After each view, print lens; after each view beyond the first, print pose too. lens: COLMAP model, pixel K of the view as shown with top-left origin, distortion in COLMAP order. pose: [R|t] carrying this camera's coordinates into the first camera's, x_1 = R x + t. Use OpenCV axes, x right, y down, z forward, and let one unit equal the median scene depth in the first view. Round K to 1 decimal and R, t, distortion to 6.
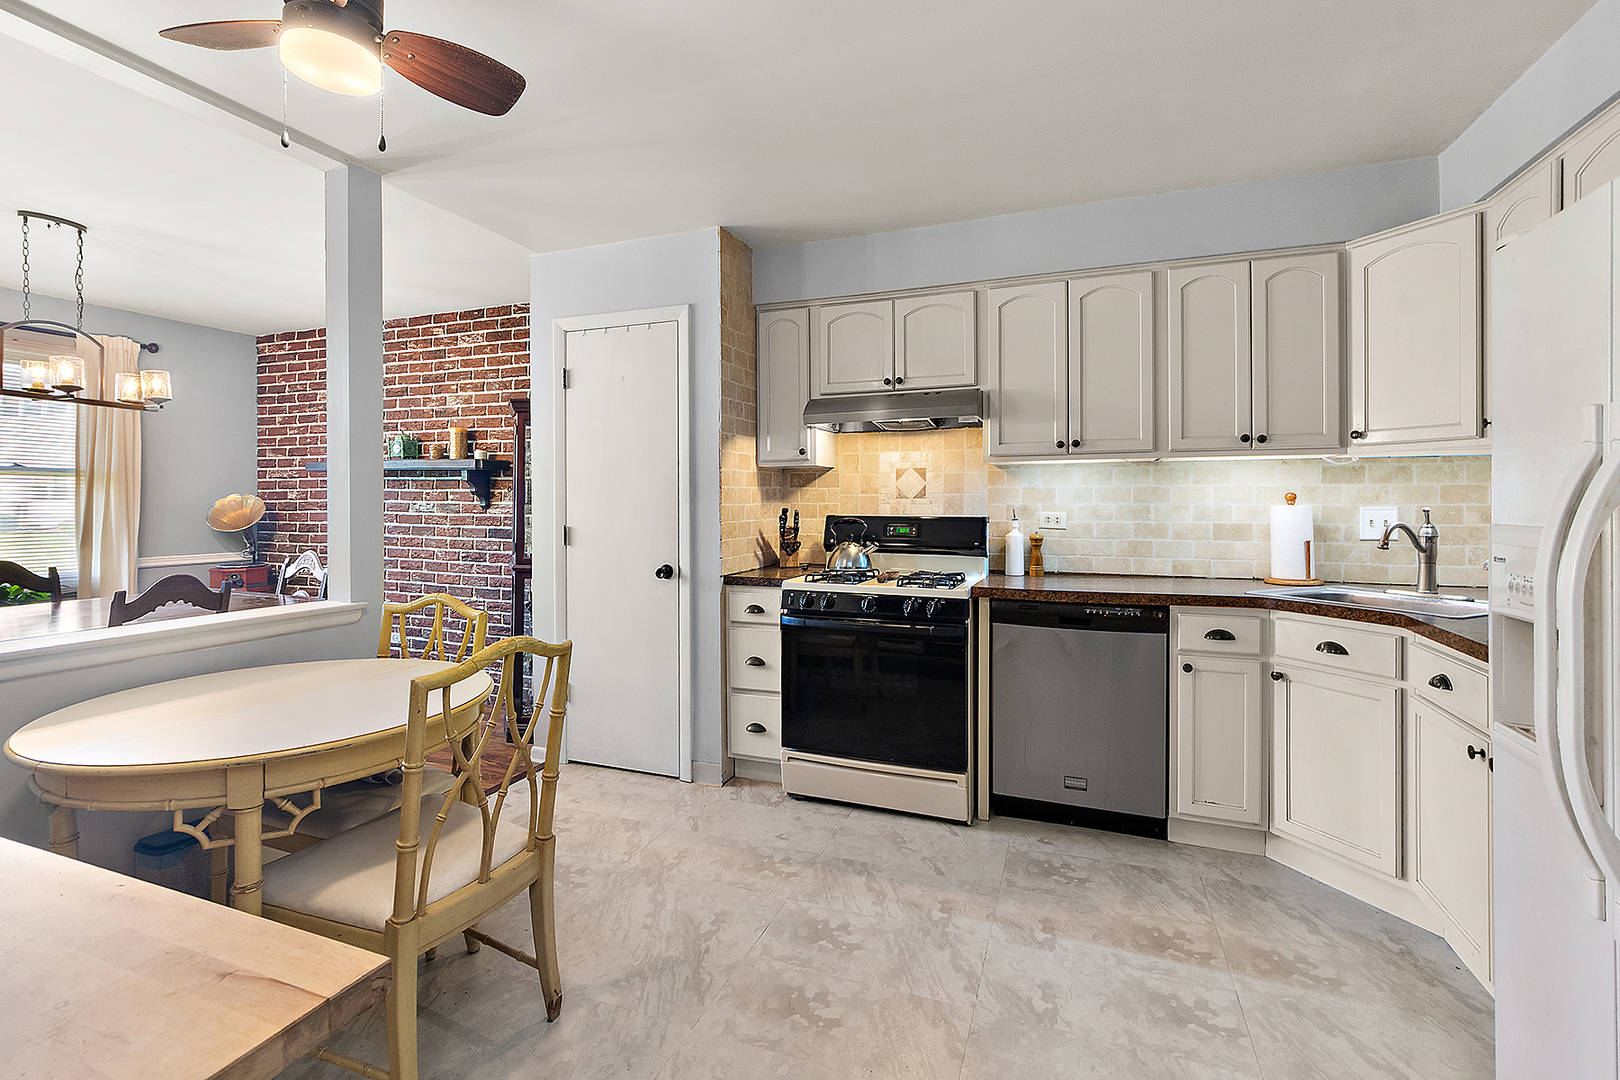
lens RADIAL K [[719.5, 0, 790.4], [0, 719.5, 506.3], [0, 0, 1]] dist [0.000382, 0.000202]
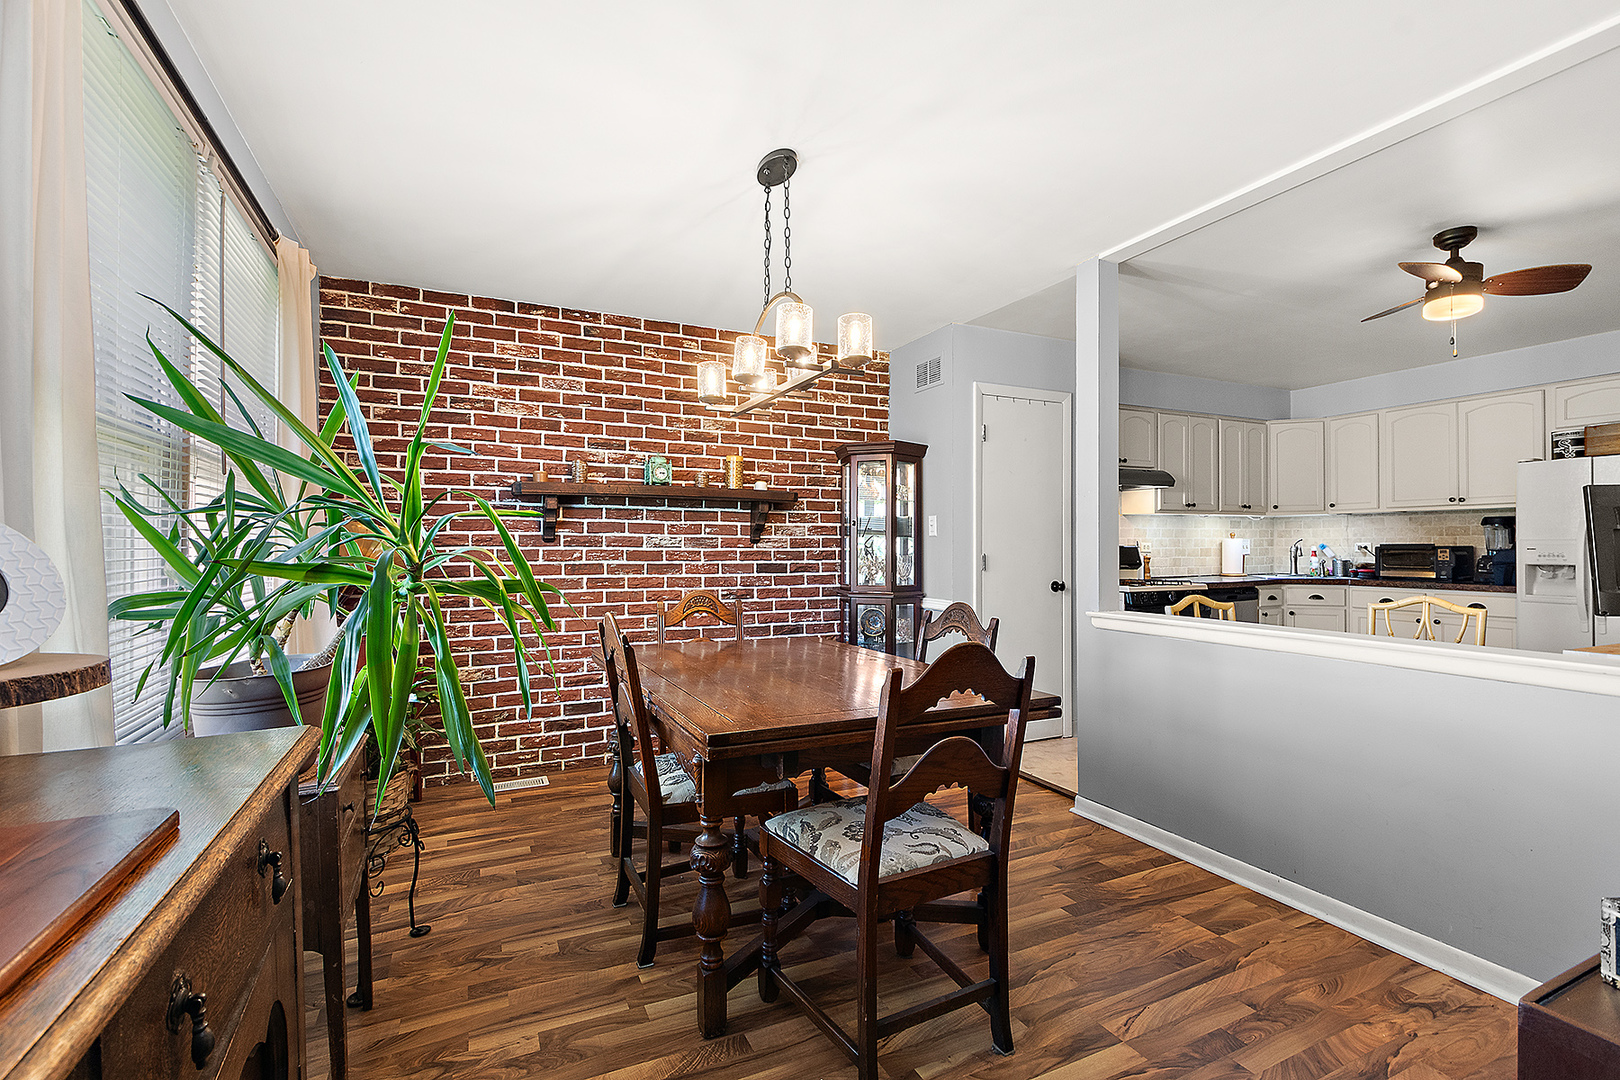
lens RADIAL K [[709.7, 0, 796.5], [0, 709.7, 544.8], [0, 0, 1]] dist [0.000804, -0.000073]
pose [[0.691138, -0.001056, 0.722722, -1.594133], [0.007390, 0.999957, -0.005606, 0.017436], [-0.722685, 0.009216, 0.691116, 0.457921]]
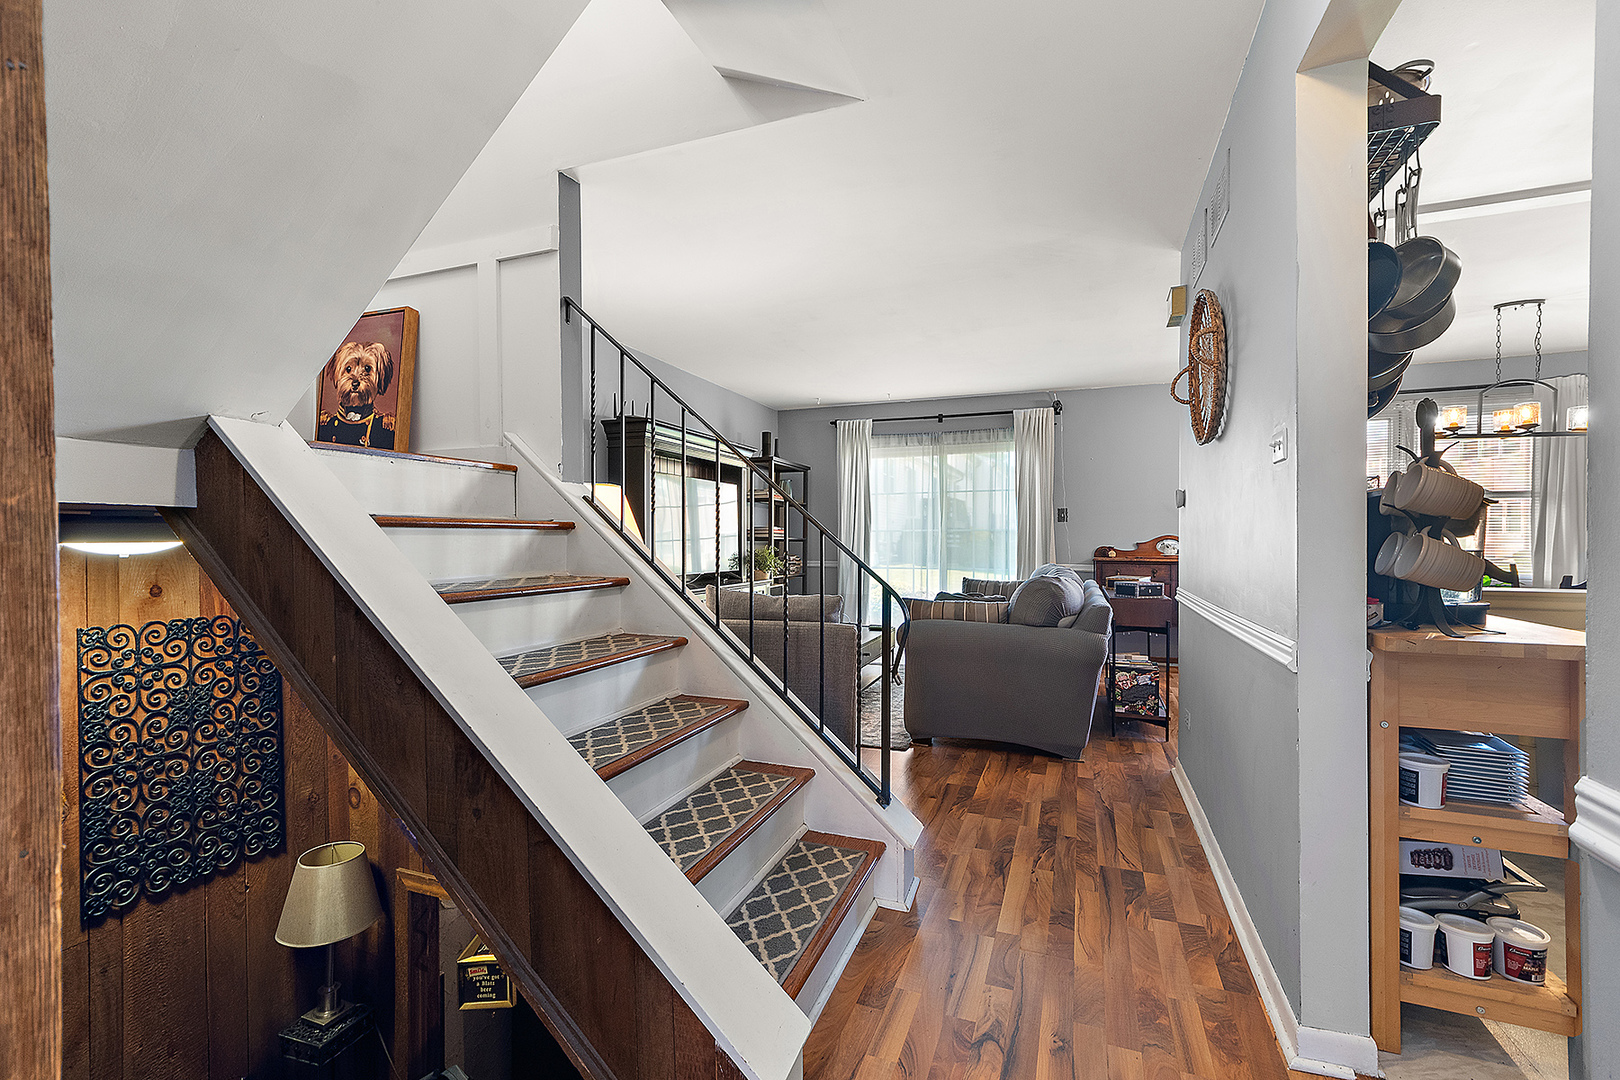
lens RADIAL K [[727.1, 0, 812.0], [0, 727.1, 546.5], [0, 0, 1]] dist [0.016533, -0.000204]
pose [[0.013167, 0.007088, -0.999888, 0.358695], [-0.003992, 0.999967, 0.007036, 0.055619], [0.999905, 0.003899, 0.013194, -0.351894]]
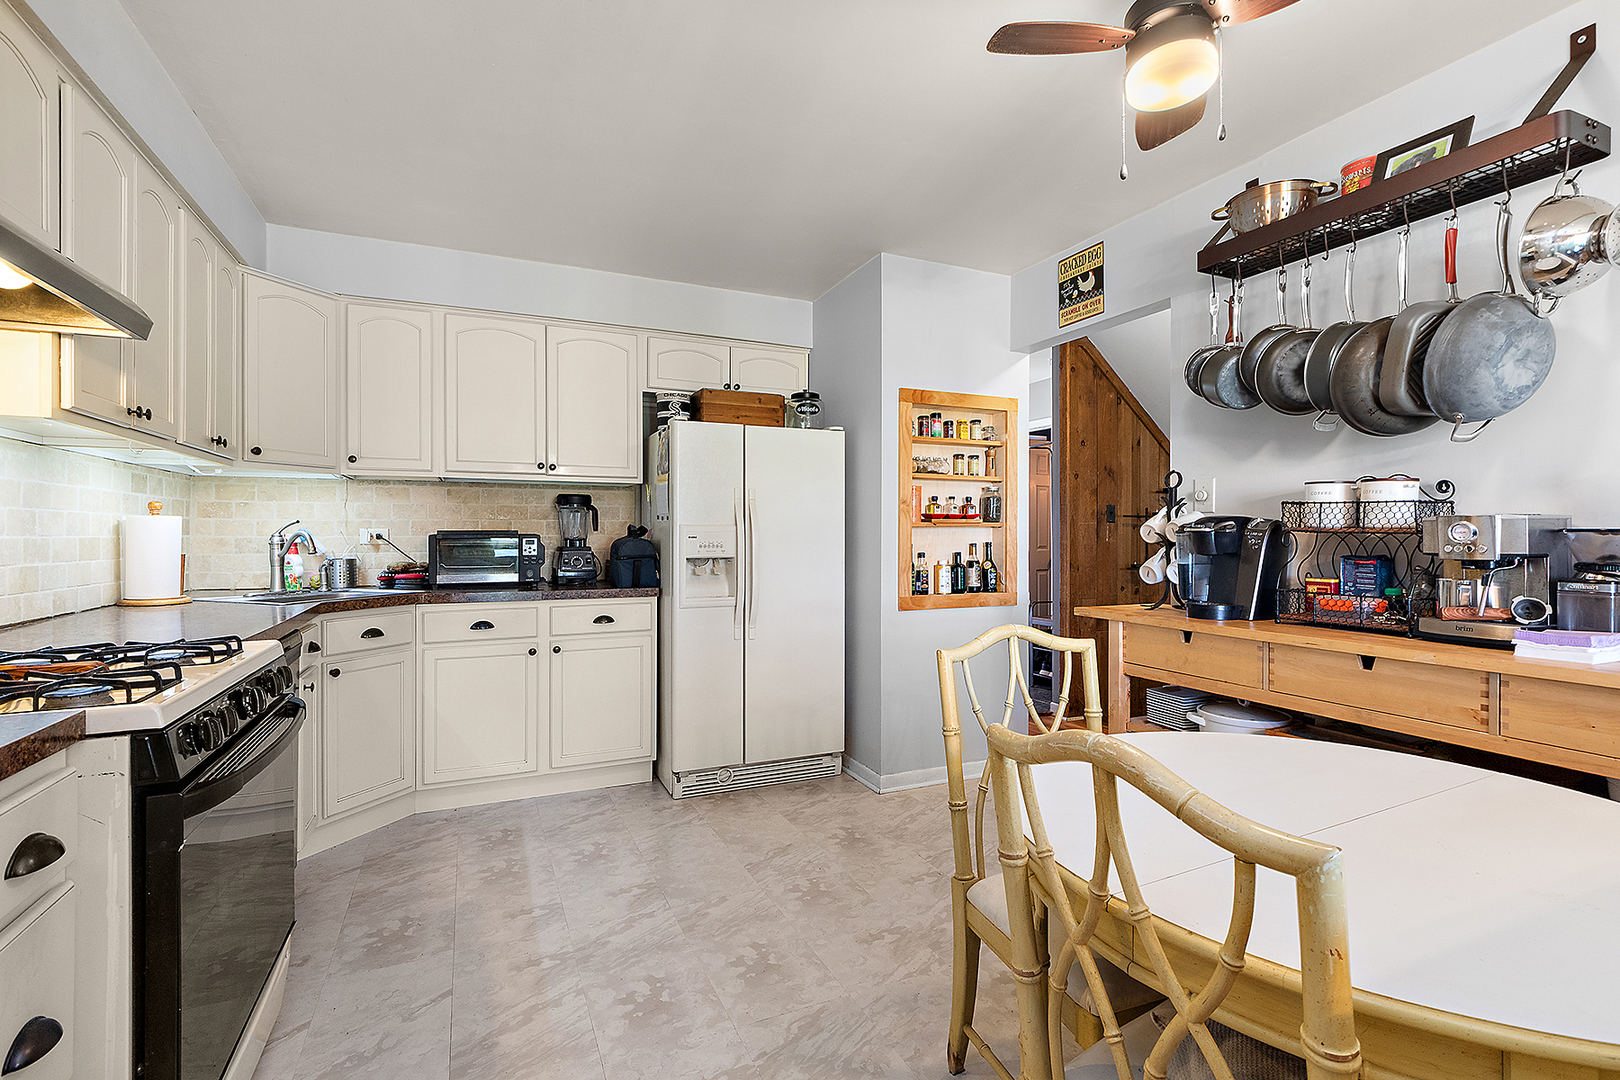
lens RADIAL K [[743.0, 0, 807.8], [0, 743.0, 536.6], [0, 0, 1]] dist [-0.000949, -0.000045]
pose [[-0.719406, 0.000175, 0.694589, -0.485352], [0.005853, 0.999966, 0.005810, 0.022256], [-0.694565, 0.008245, -0.719383, 1.036344]]
